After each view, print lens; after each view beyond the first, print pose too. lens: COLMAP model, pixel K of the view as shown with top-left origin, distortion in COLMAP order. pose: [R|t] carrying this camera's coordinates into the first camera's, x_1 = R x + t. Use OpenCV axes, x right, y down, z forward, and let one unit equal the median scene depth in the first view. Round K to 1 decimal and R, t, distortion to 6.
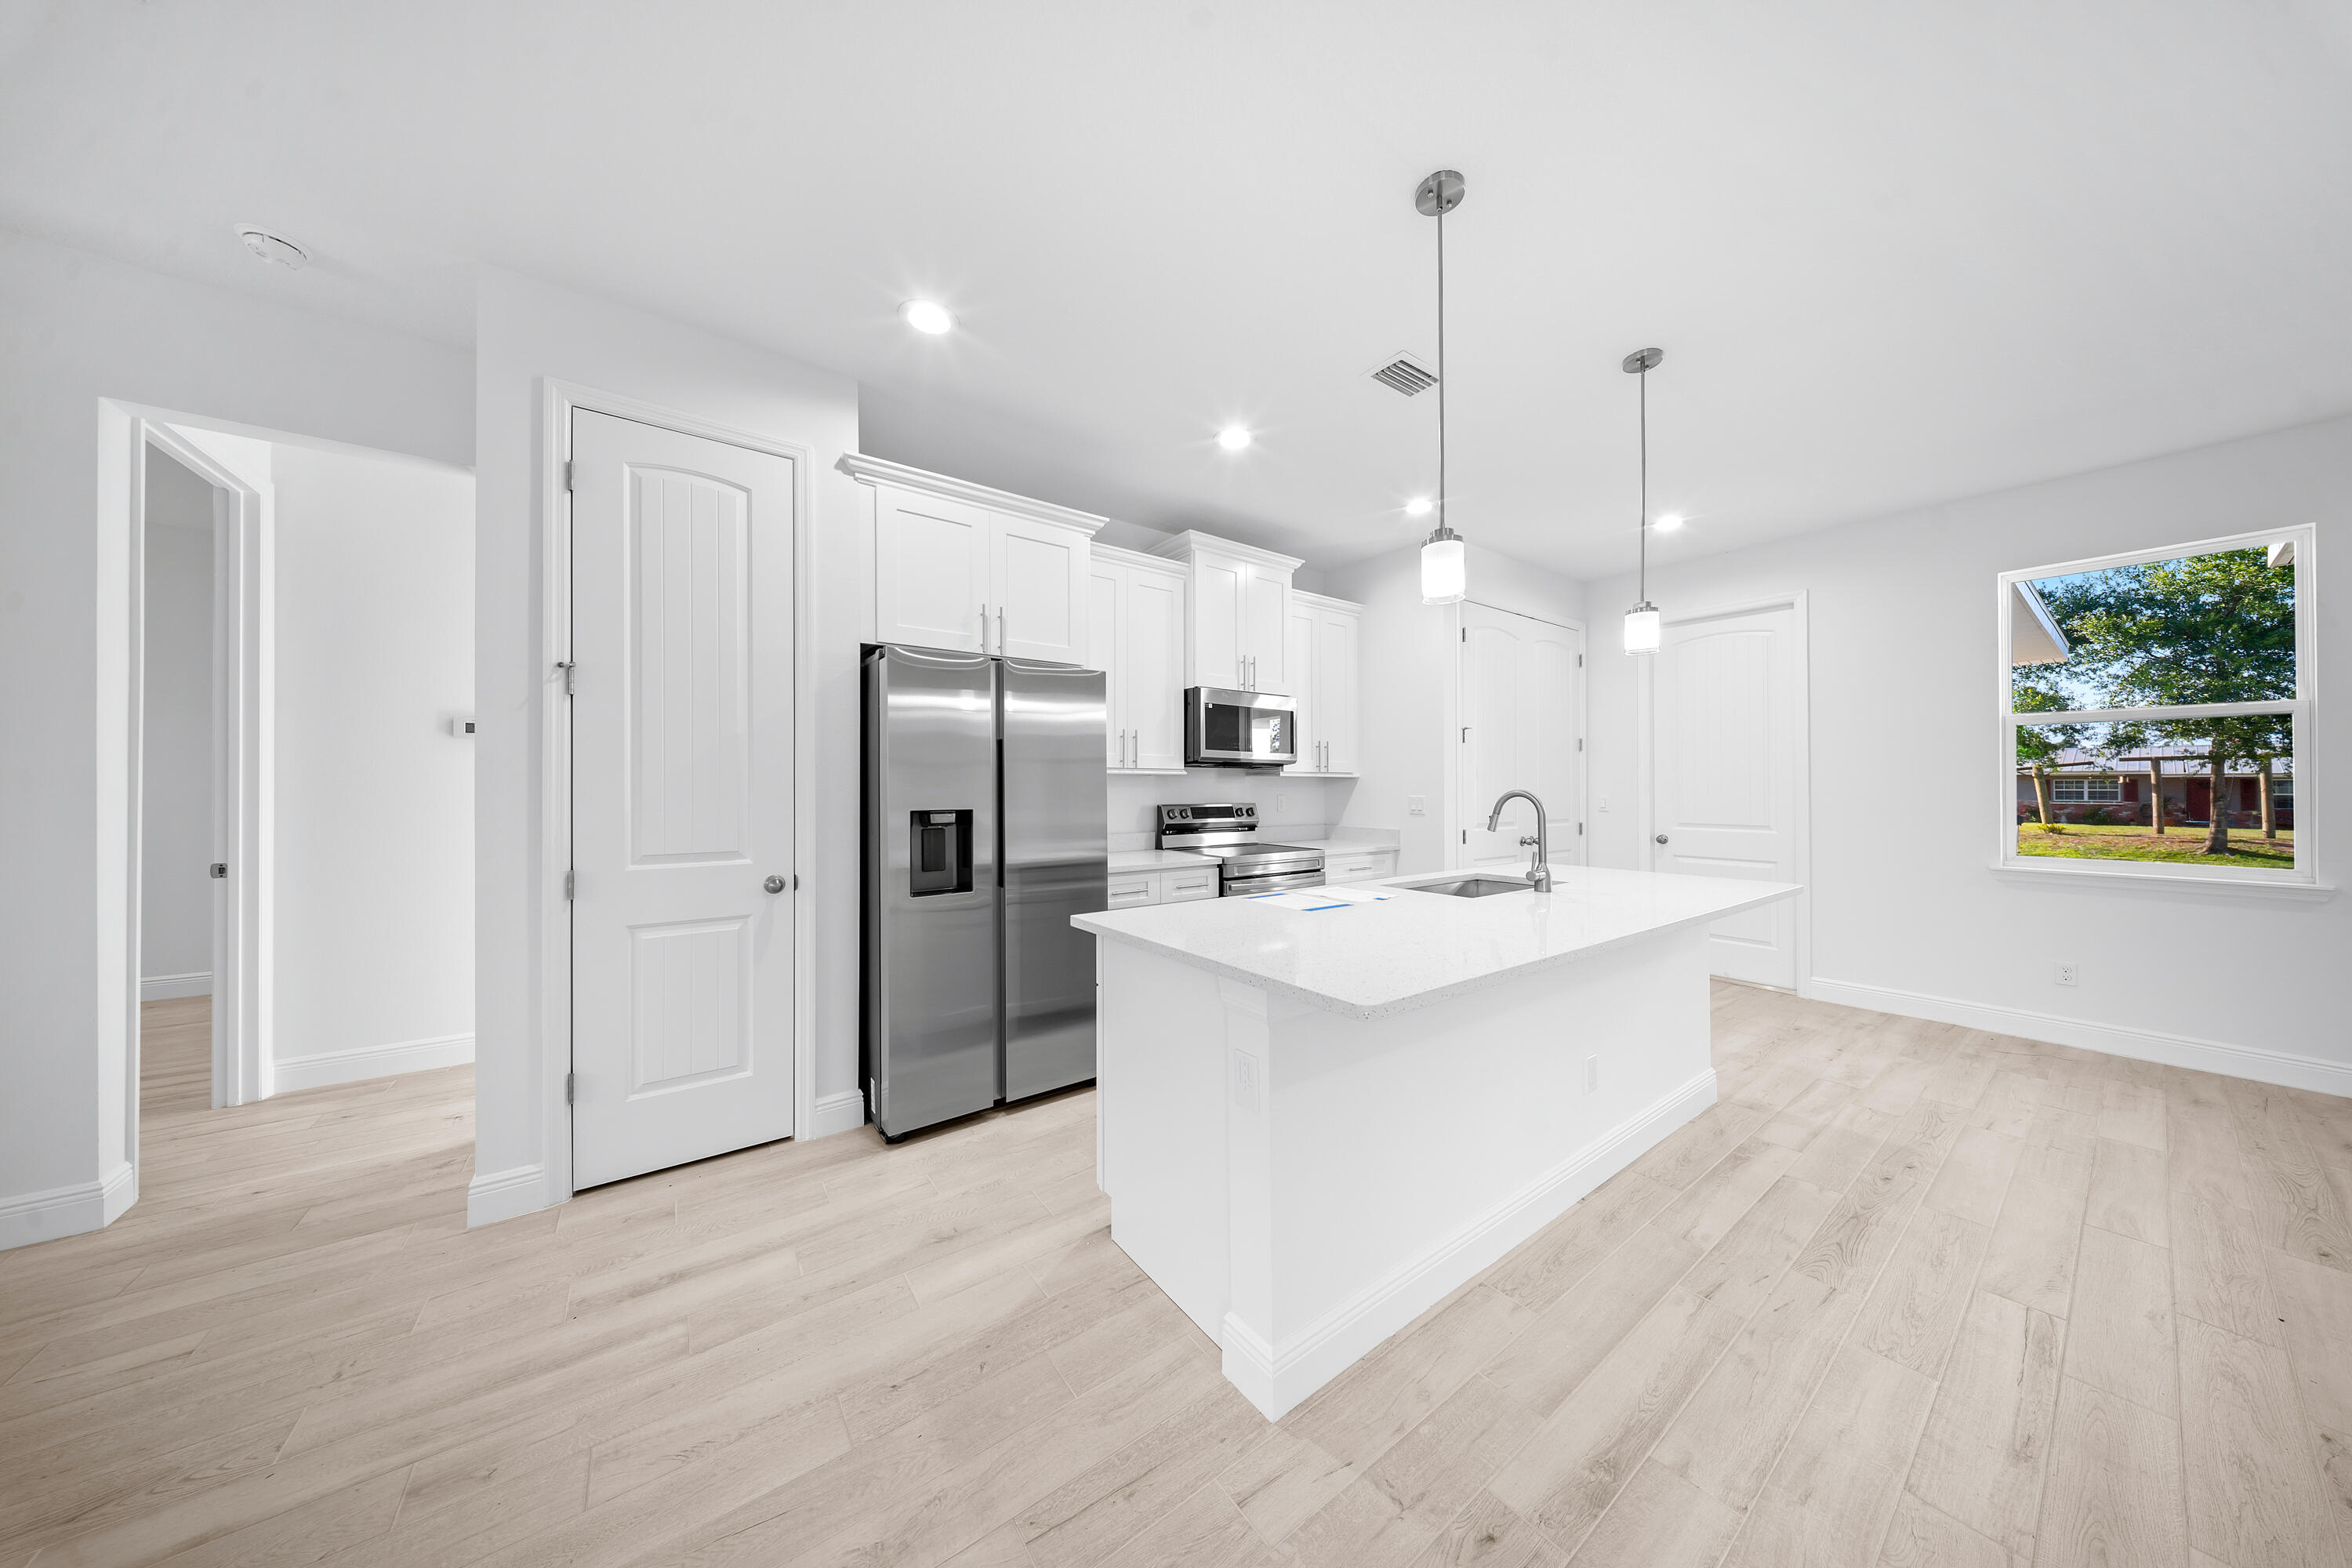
lens RADIAL K [[699.1, 0, 1179.1], [0, 699.1, 778.1], [0, 0, 1]] dist [0.004524, -0.001601]
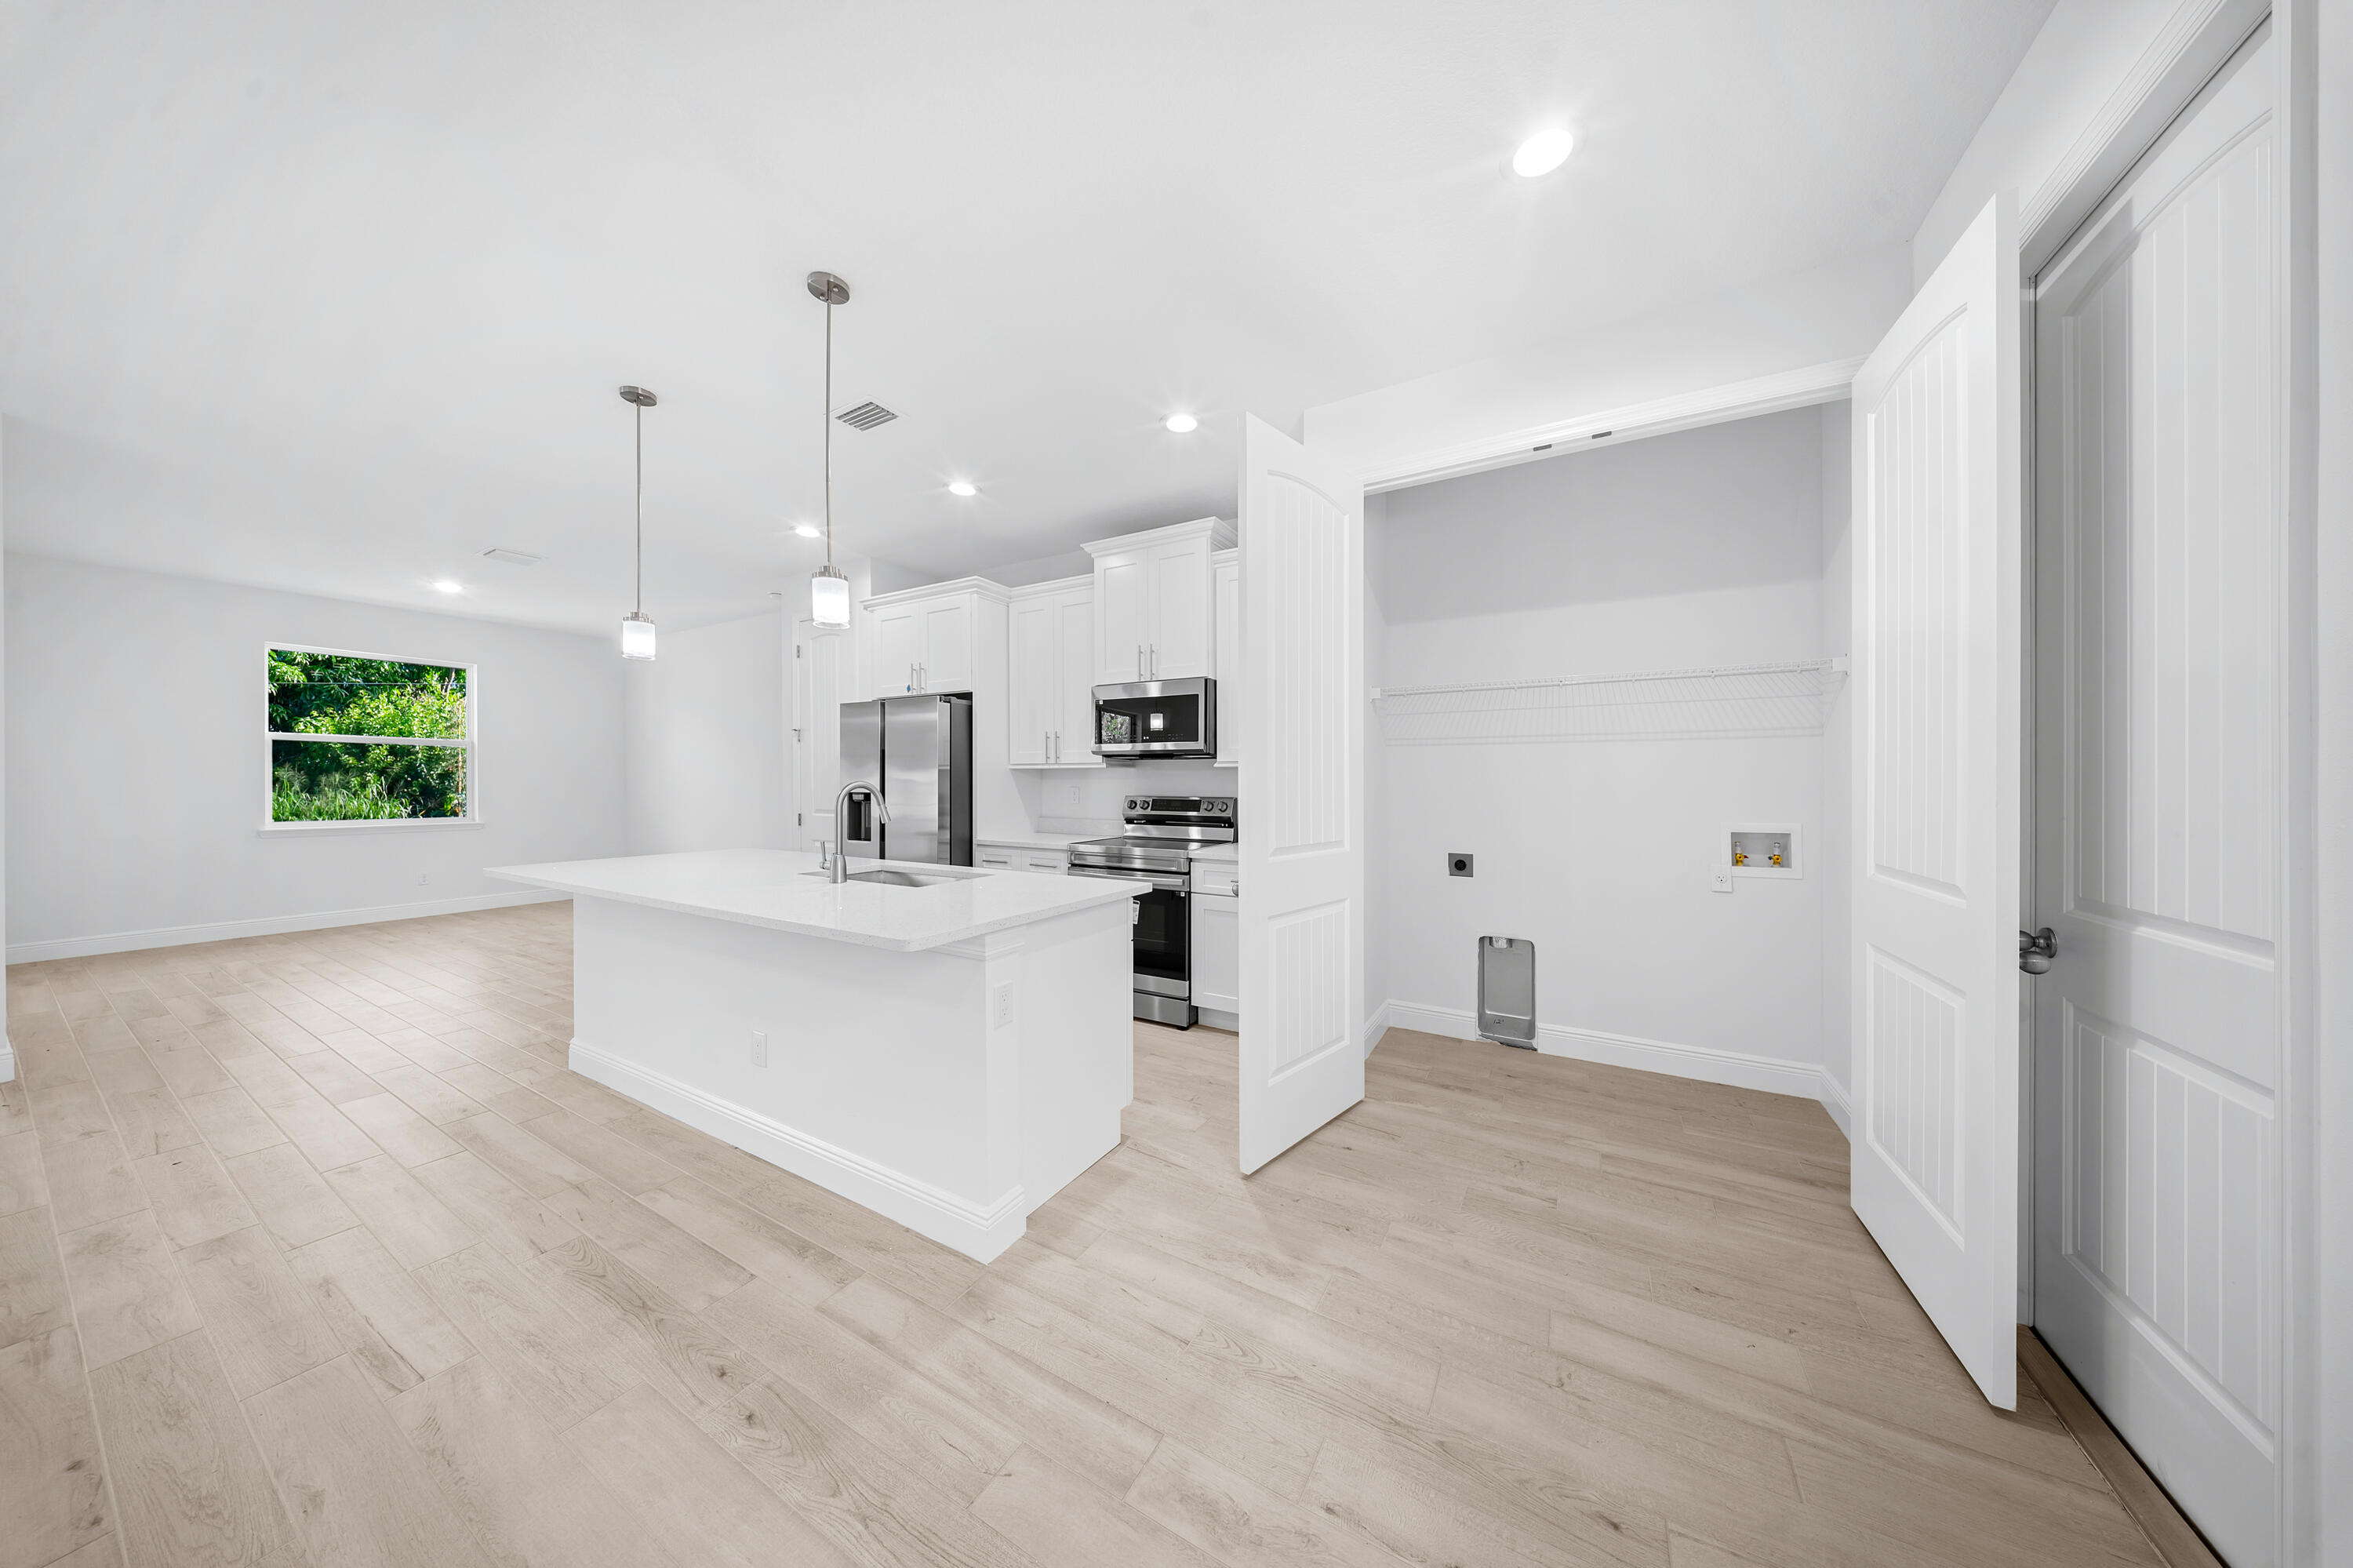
lens RADIAL K [[699.4, 0, 1173.1], [0, 699.4, 783.7], [0, 0, 1]] dist [0.004524, -0.001601]
pose [[0.409102, 0.005169, -0.912474, 1.685716], [0.011144, 0.999881, 0.010660, 0.014872], [0.912421, -0.014530, 0.408996, 1.064816]]
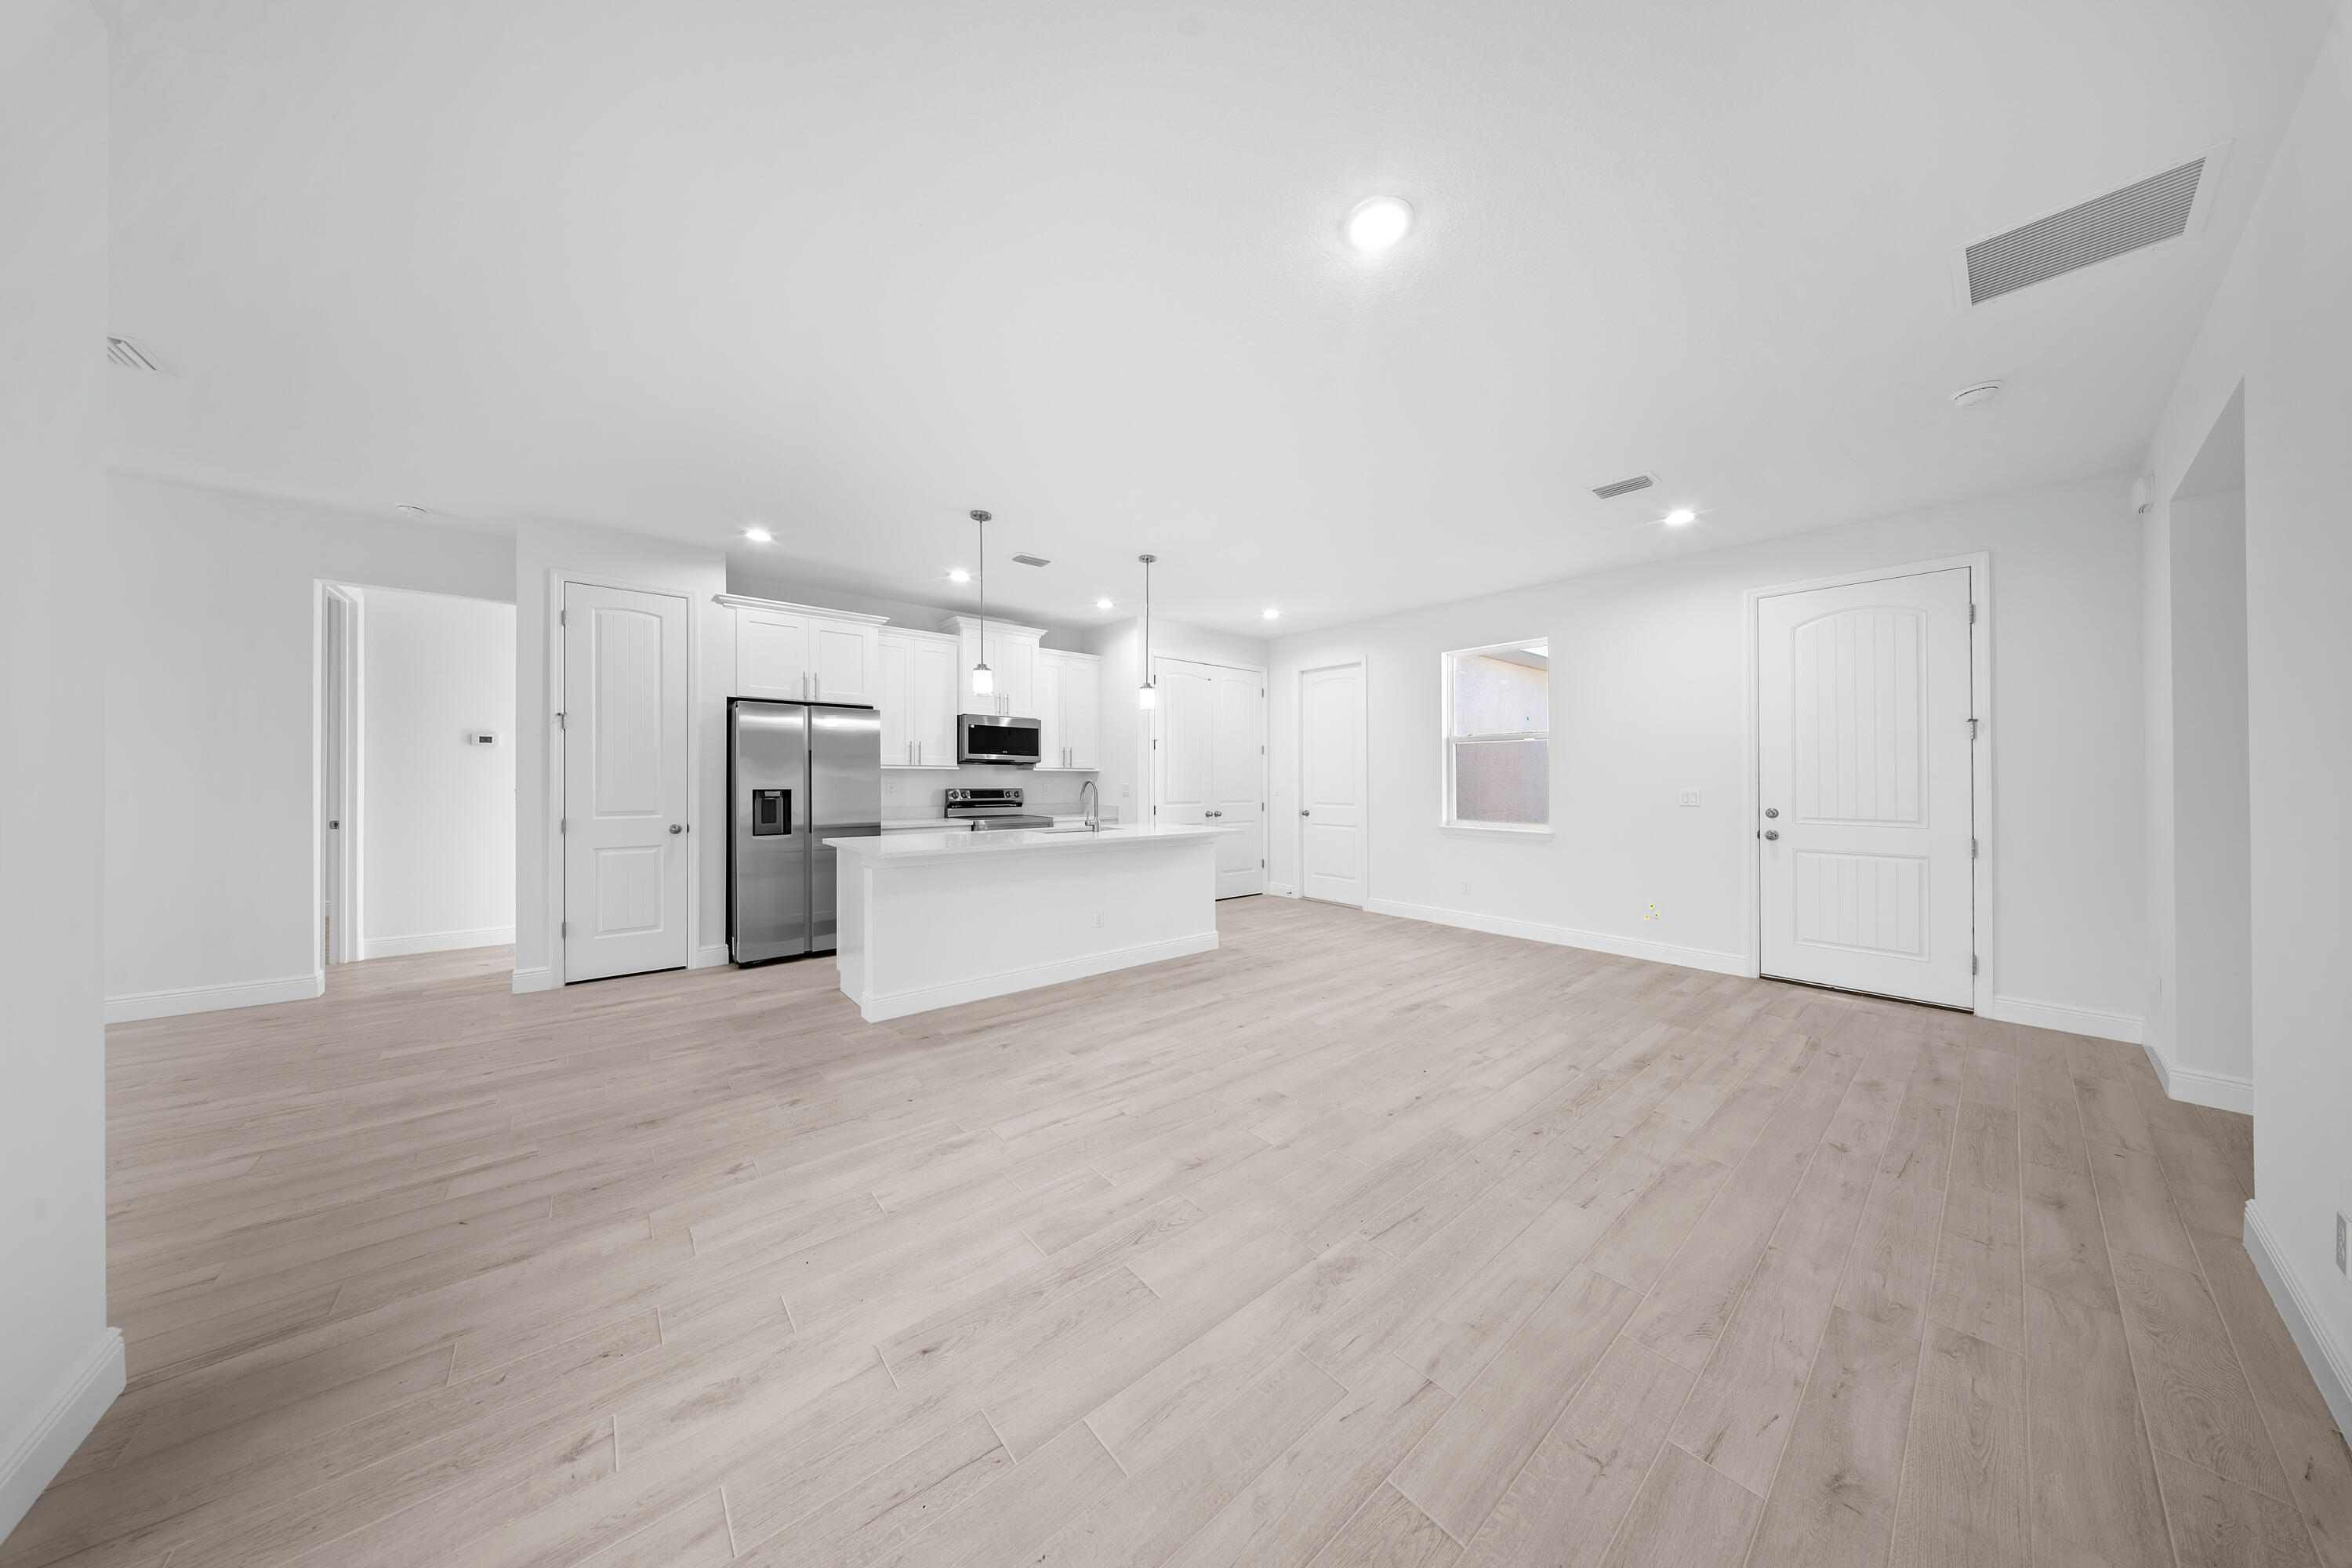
lens RADIAL K [[699.1, 0, 1170.3], [0, 699.1, 770.3], [0, 0, 1]] dist [0.004524, -0.001601]
pose [[0.997251, 0.002811, 0.074047, 0.597064], [-0.002872, 0.999996, 0.000725, -0.008994], [-0.074044, -0.000935, 0.997255, -0.955973]]
